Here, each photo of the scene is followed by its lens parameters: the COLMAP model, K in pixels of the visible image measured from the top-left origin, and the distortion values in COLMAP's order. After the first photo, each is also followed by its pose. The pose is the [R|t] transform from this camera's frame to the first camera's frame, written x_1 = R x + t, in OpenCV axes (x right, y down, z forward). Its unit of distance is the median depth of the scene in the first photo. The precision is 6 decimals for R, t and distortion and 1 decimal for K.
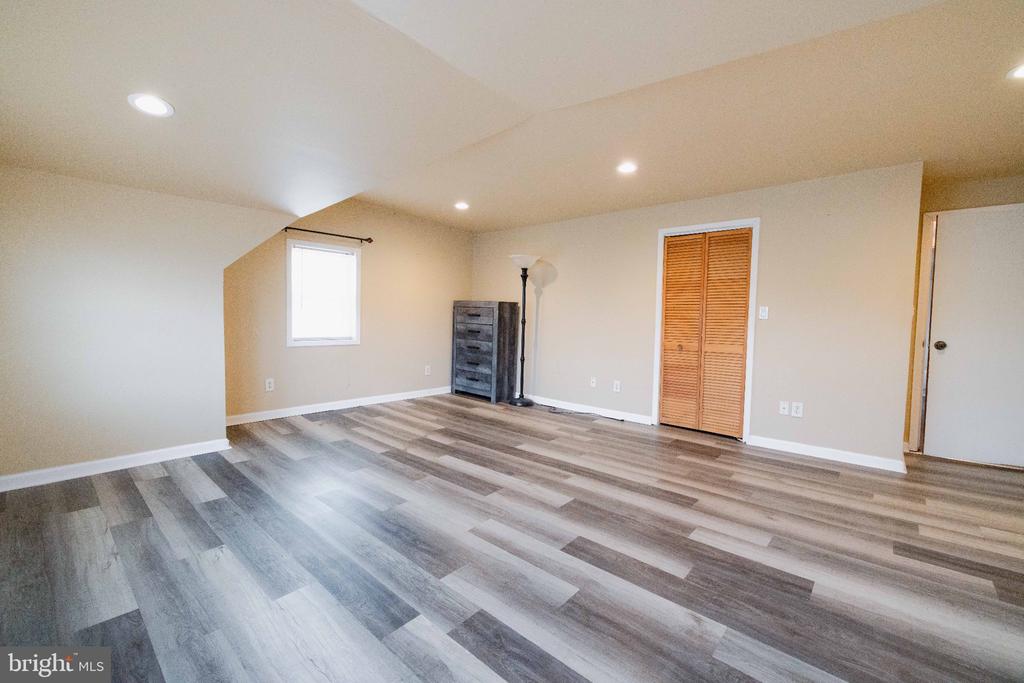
lens RADIAL K [[428.1, 0, 504.8], [0, 428.1, 333.1], [0, 0, 1]] dist [0.009669, -0.000039]
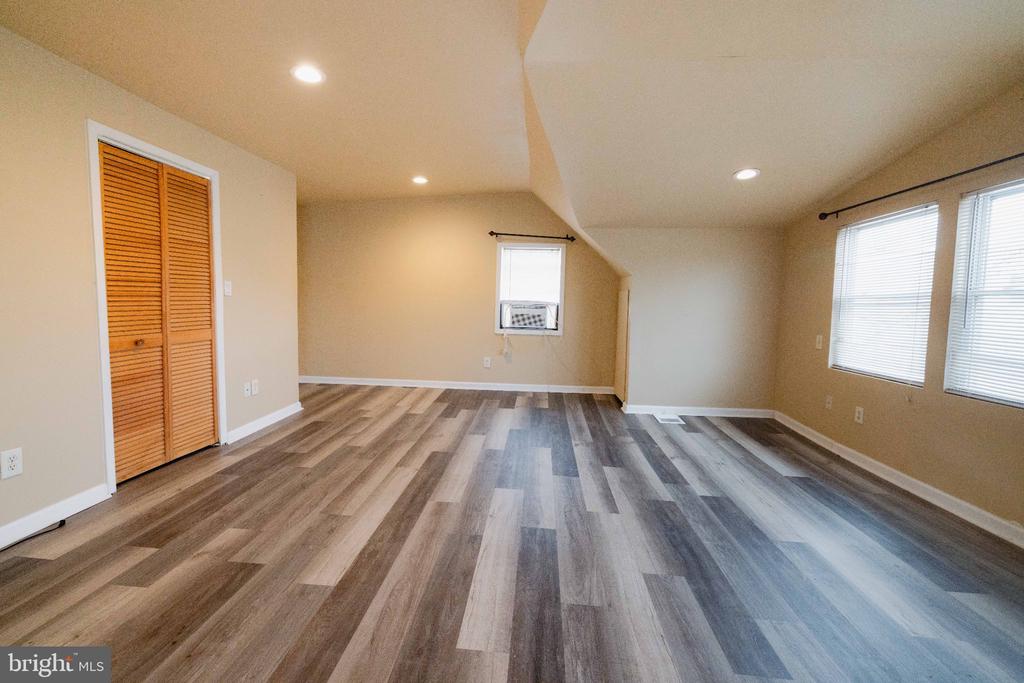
lens RADIAL K [[431.5, 0, 508.4], [0, 431.5, 318.6], [0, 0, 1]] dist [-0.000221, -0.000081]
pose [[-0.612079, -0.065386, 0.788089, -0.503394], [-0.004023, 0.996820, 0.079579, -0.067247], [-0.790786, 0.045538, -0.610396, 1.283019]]
